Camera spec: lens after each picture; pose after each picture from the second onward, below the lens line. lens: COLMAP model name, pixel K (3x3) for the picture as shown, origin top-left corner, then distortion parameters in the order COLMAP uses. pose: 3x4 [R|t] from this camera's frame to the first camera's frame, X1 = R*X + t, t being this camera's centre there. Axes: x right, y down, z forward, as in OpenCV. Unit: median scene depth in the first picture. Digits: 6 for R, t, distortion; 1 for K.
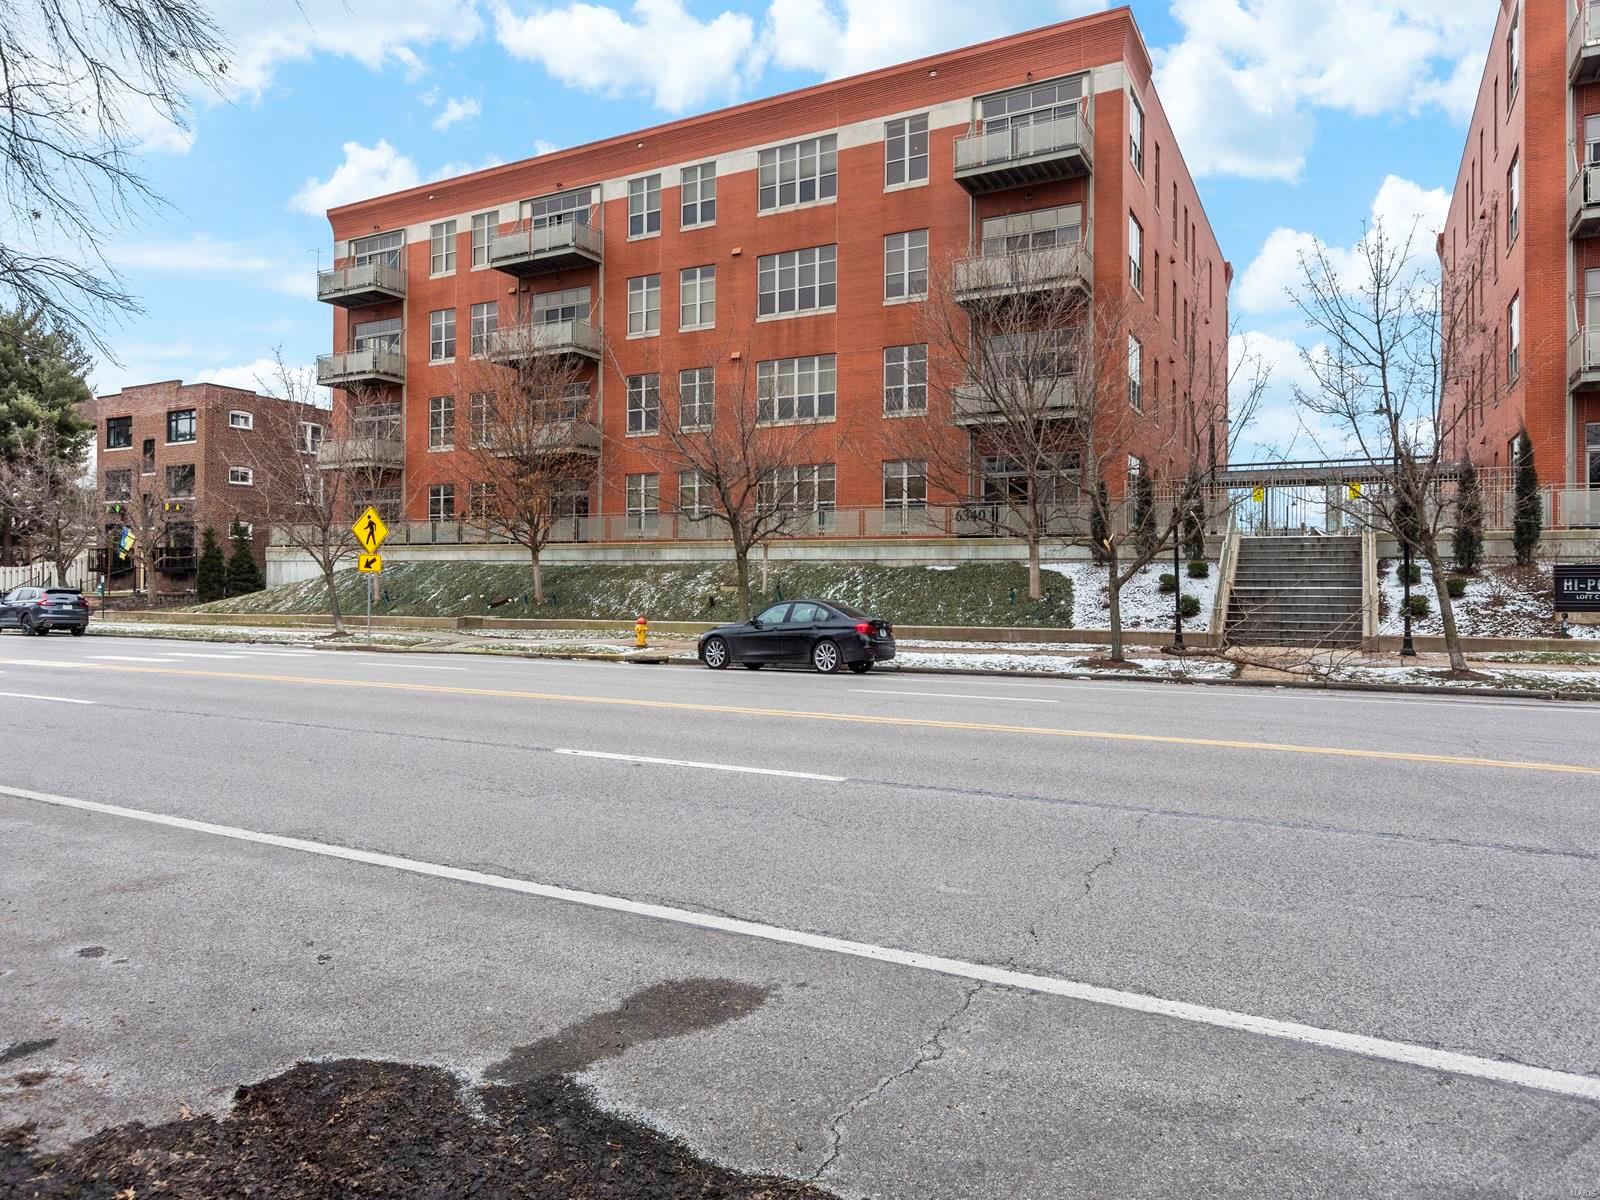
lens RADIAL K [[975.9, 0, 800.0], [0, 975.9, 600.0], [0, 0, 1]] dist [0.000269, 0.002070]
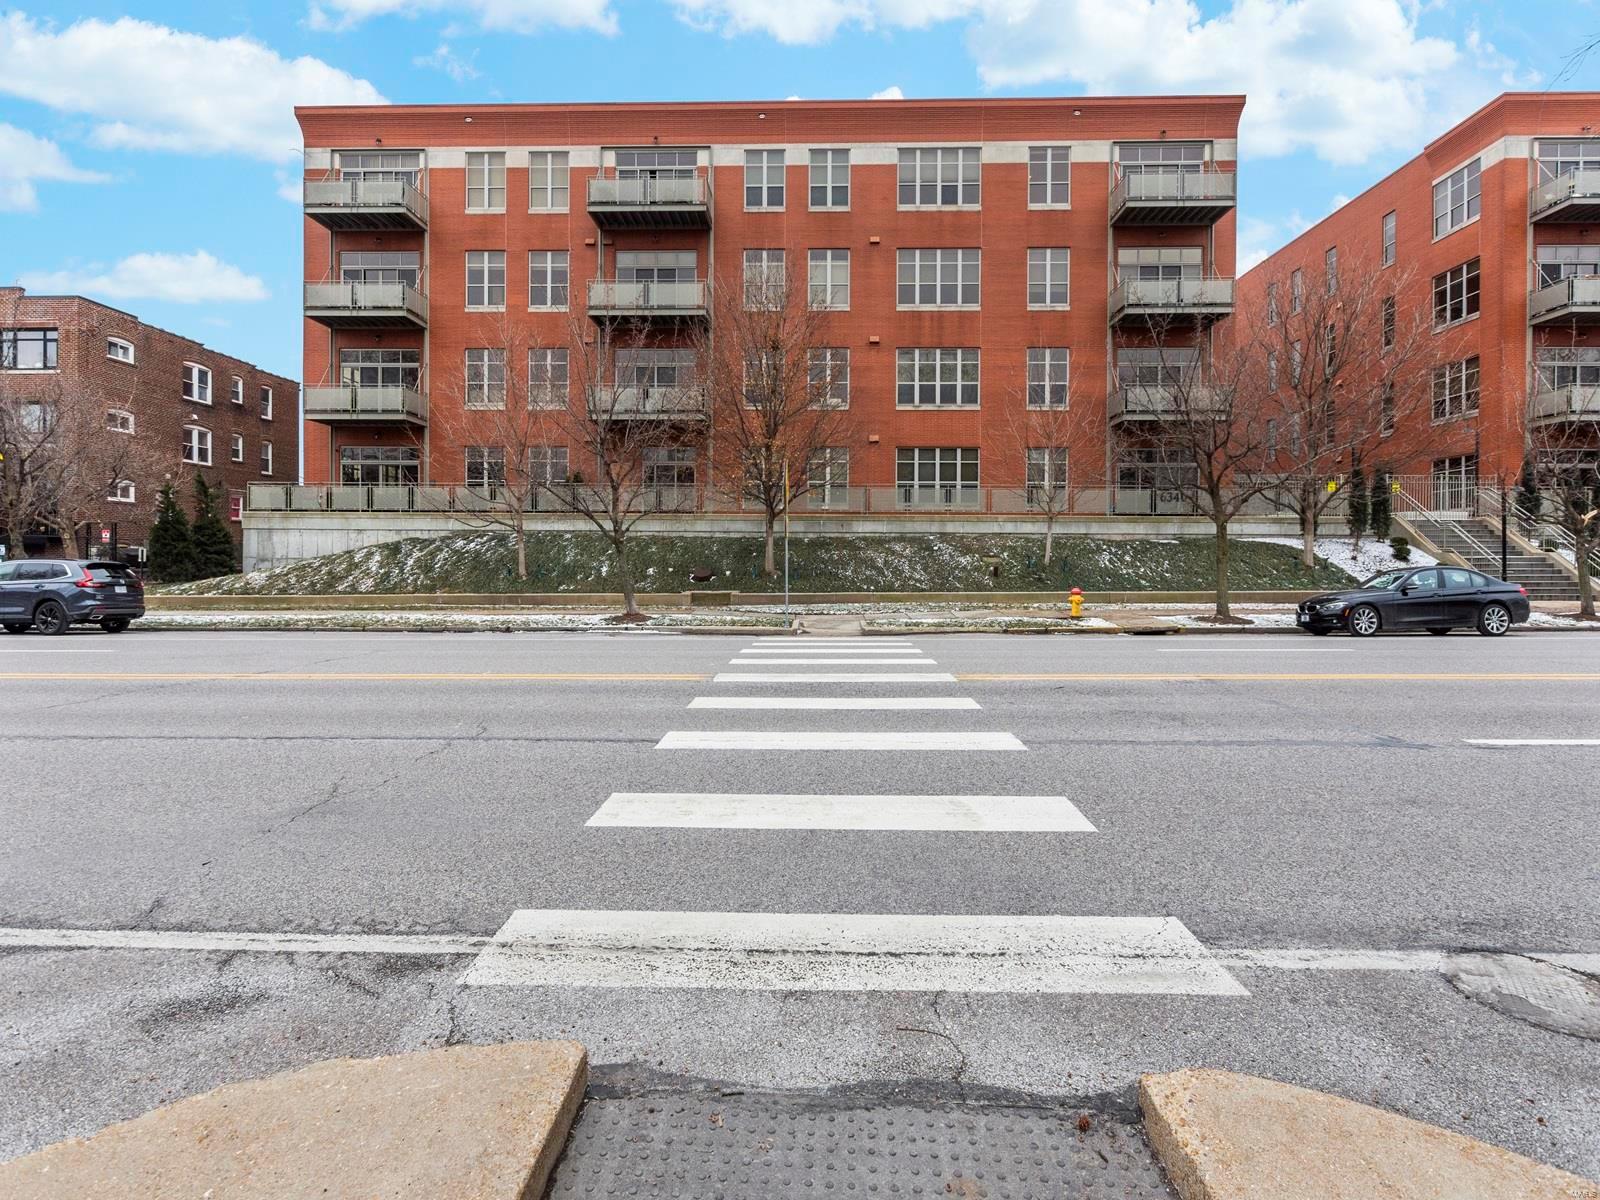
lens RADIAL K [[796.5, 0, 800.4], [0, 796.5, 583.4], [0, 0, 1]] dist [0.001426, 0.000263]
pose [[0.900829, -0.016713, 0.433853, -0.524992], [0.009343, 0.999774, 0.019114, -0.004171], [-0.434074, -0.013165, 0.900781, 0.260735]]
